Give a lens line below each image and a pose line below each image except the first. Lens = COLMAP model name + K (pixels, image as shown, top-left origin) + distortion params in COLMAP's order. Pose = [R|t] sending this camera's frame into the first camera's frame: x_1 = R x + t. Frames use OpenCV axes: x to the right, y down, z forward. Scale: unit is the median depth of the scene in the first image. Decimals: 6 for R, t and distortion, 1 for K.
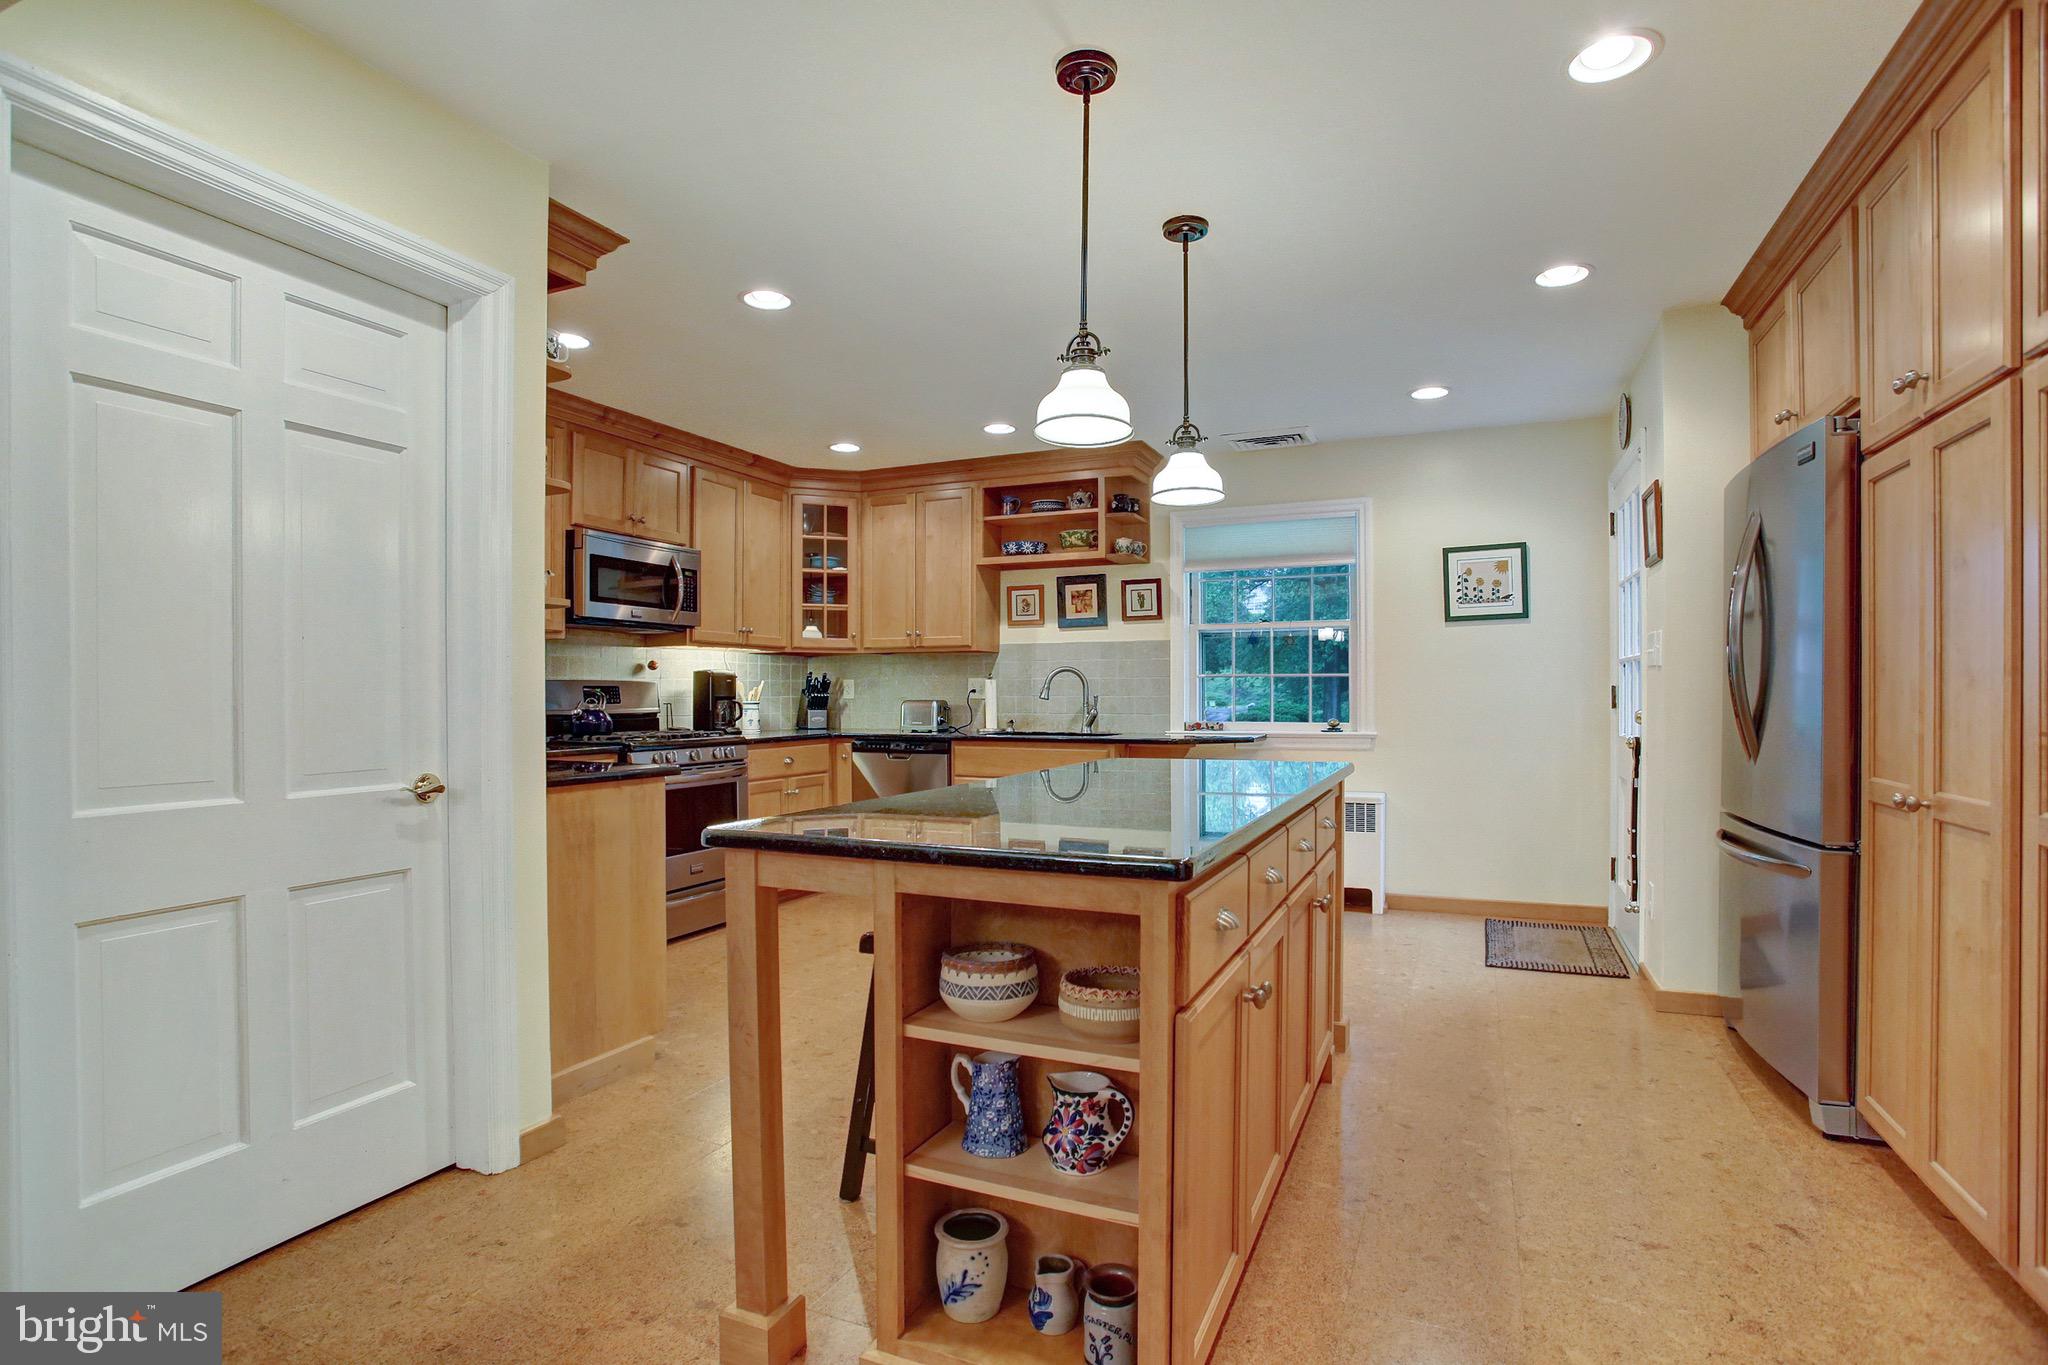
lens RADIAL K [[1012.8, 0, 1008.7], [0, 1012.8, 691.5], [0, 0, 1]] dist [-0.067562, 0.027820]
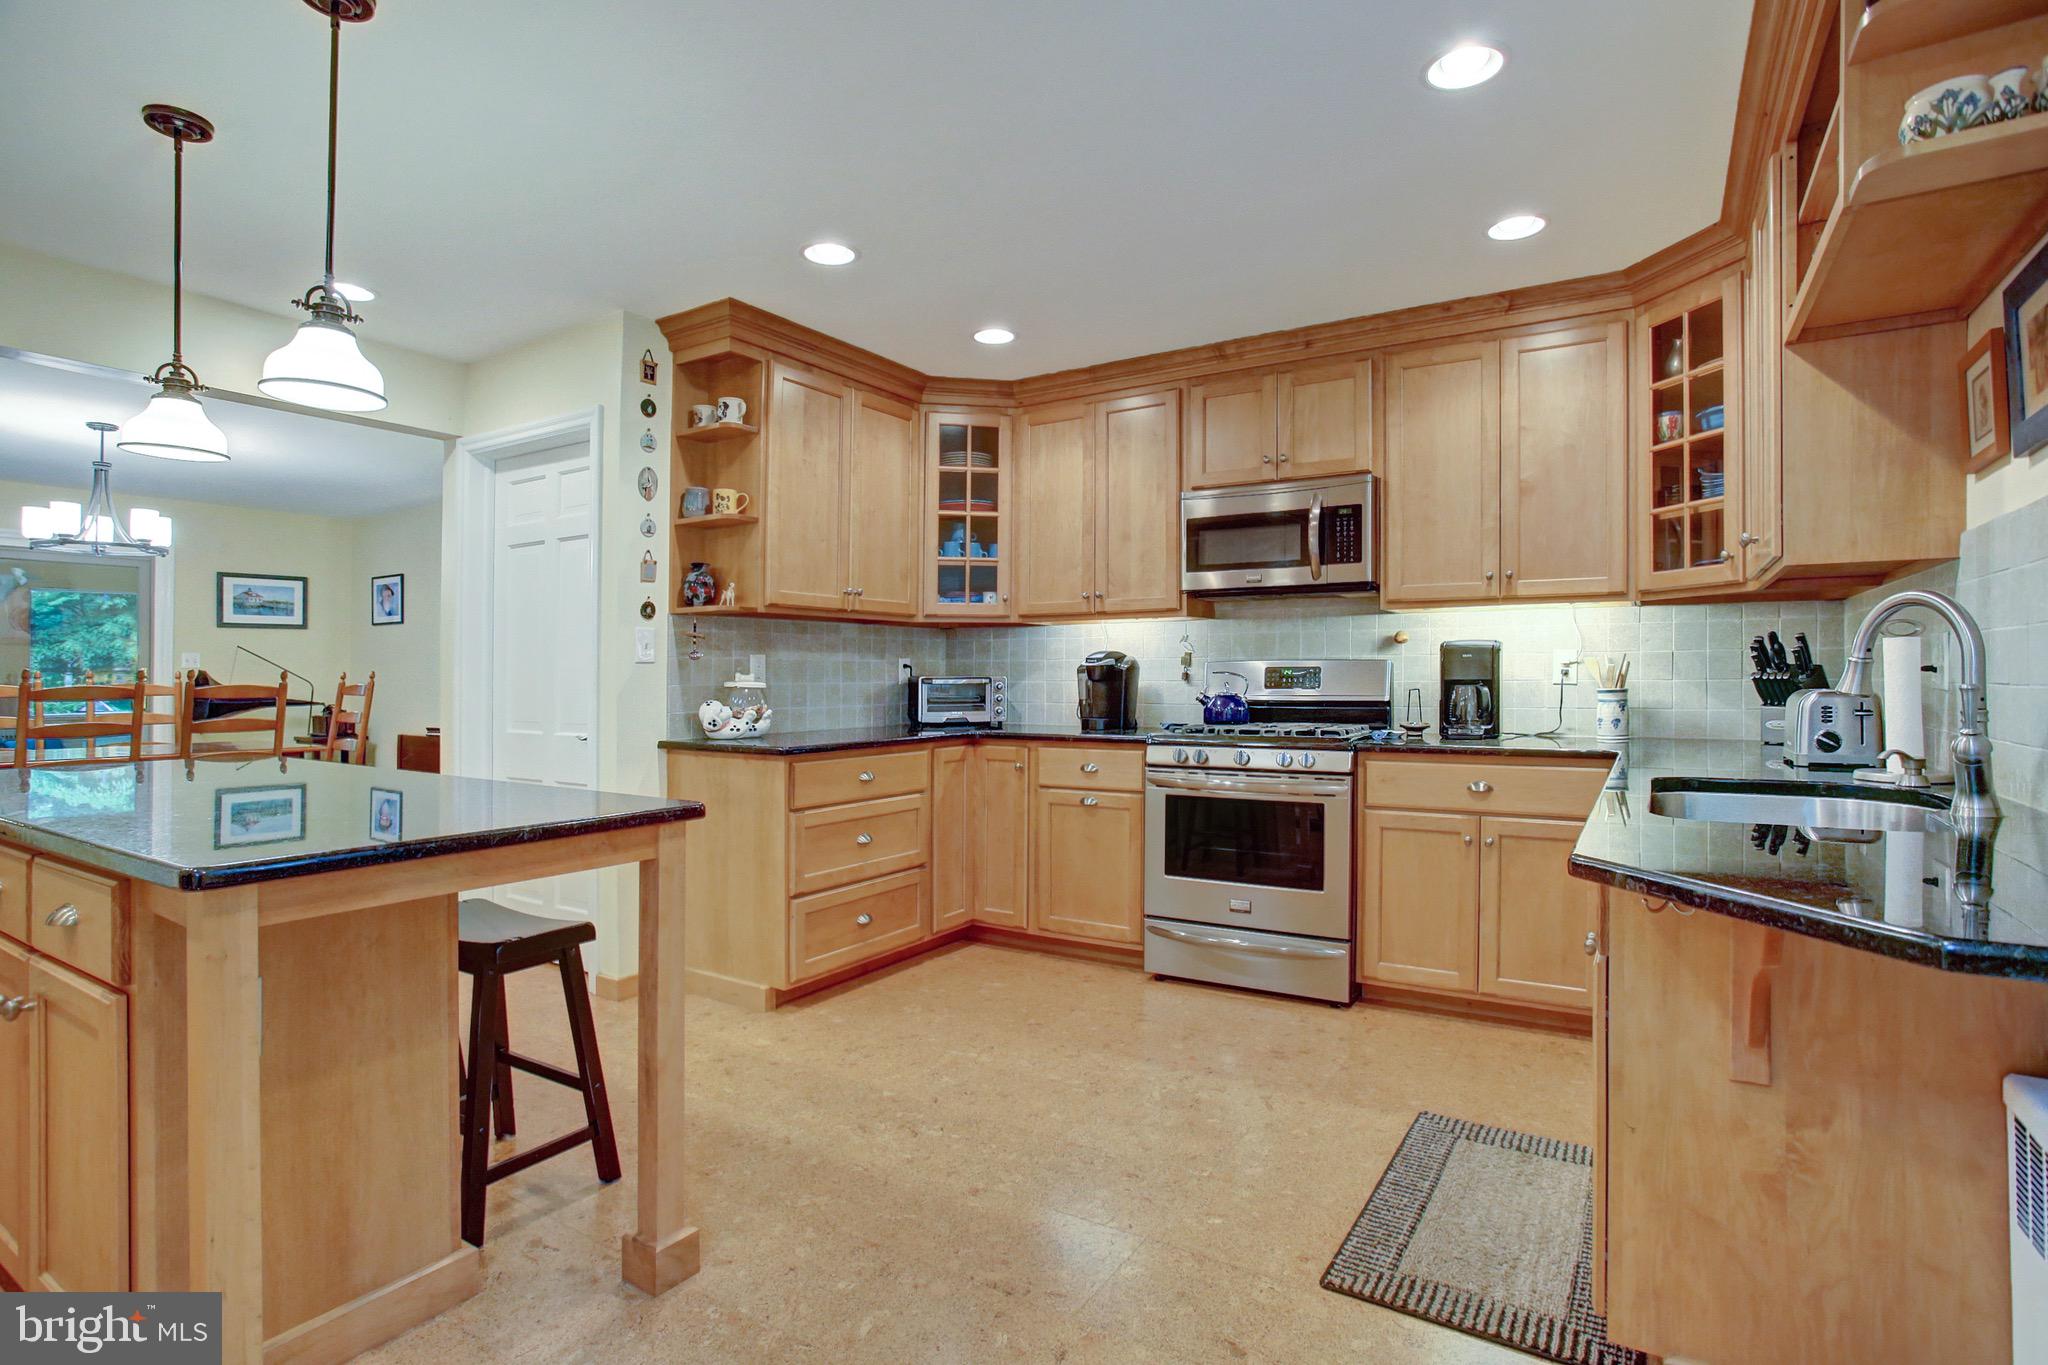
lens RADIAL K [[1012.8, 0, 1036.4], [0, 1012.8, 680.8], [0, 0, 1]] dist [-0.067562, 0.027820]
pose [[-0.119150, 0.003712, -0.992869, 0.378144], [0.007506, 0.999968, 0.002838, 0.001060], [0.992848, -0.007114, -0.119174, 0.757372]]
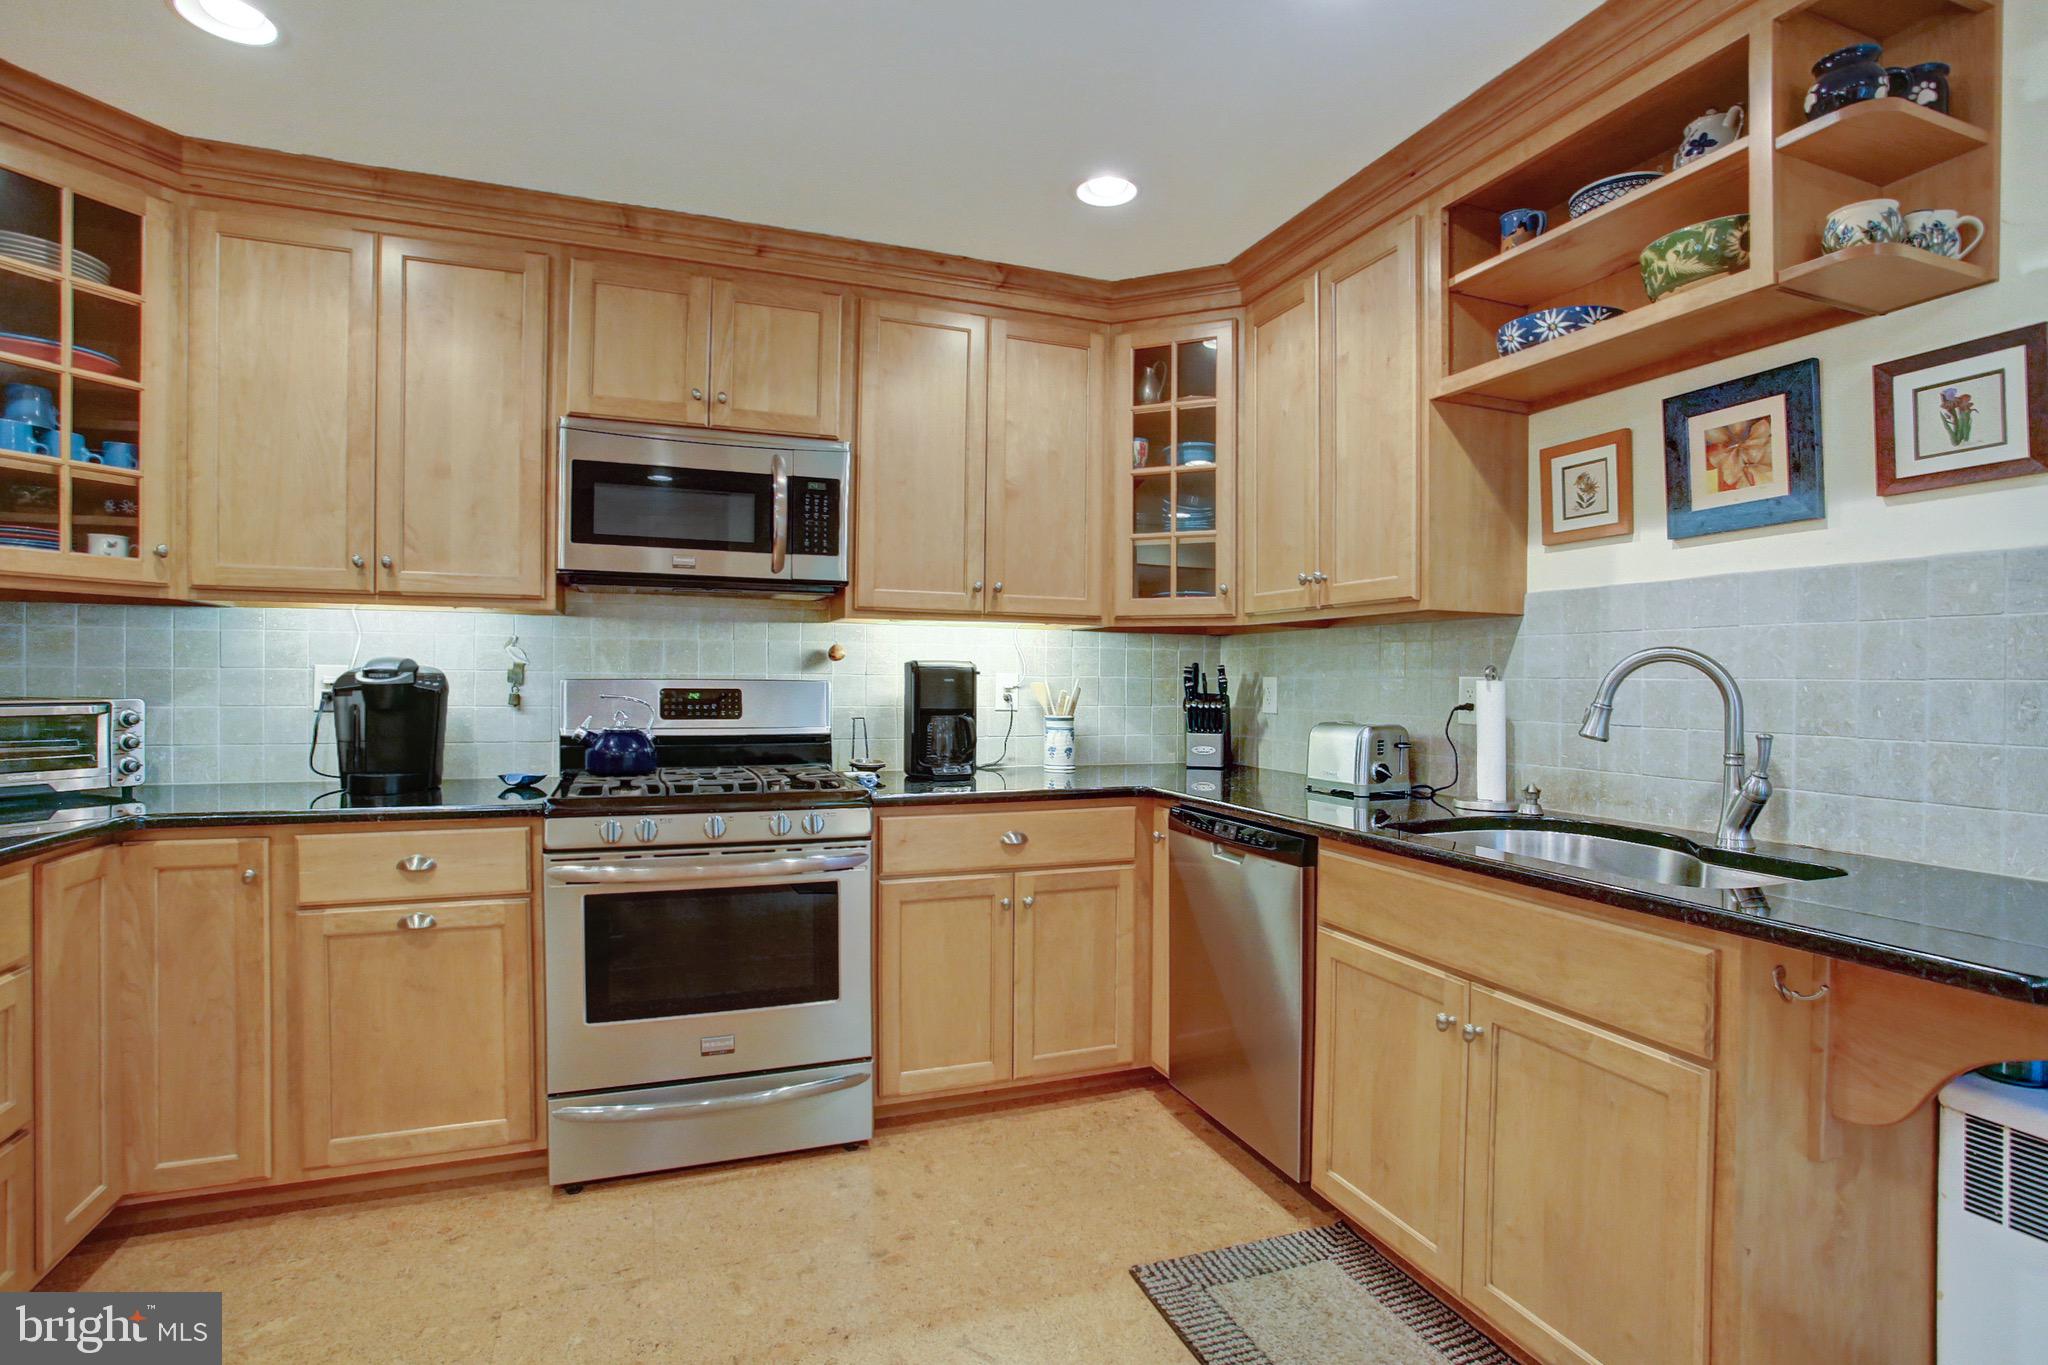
lens RADIAL K [[1012.8, 0, 1029.1], [0, 1012.8, 693.2], [0, 0, 1]] dist [-0.067562, 0.027820]
pose [[0.725506, 0.016409, -0.688021, 0.128539], [-0.007212, 0.999842, 0.016240, -0.012334], [0.688179, -0.006821, 0.725509, 0.595805]]
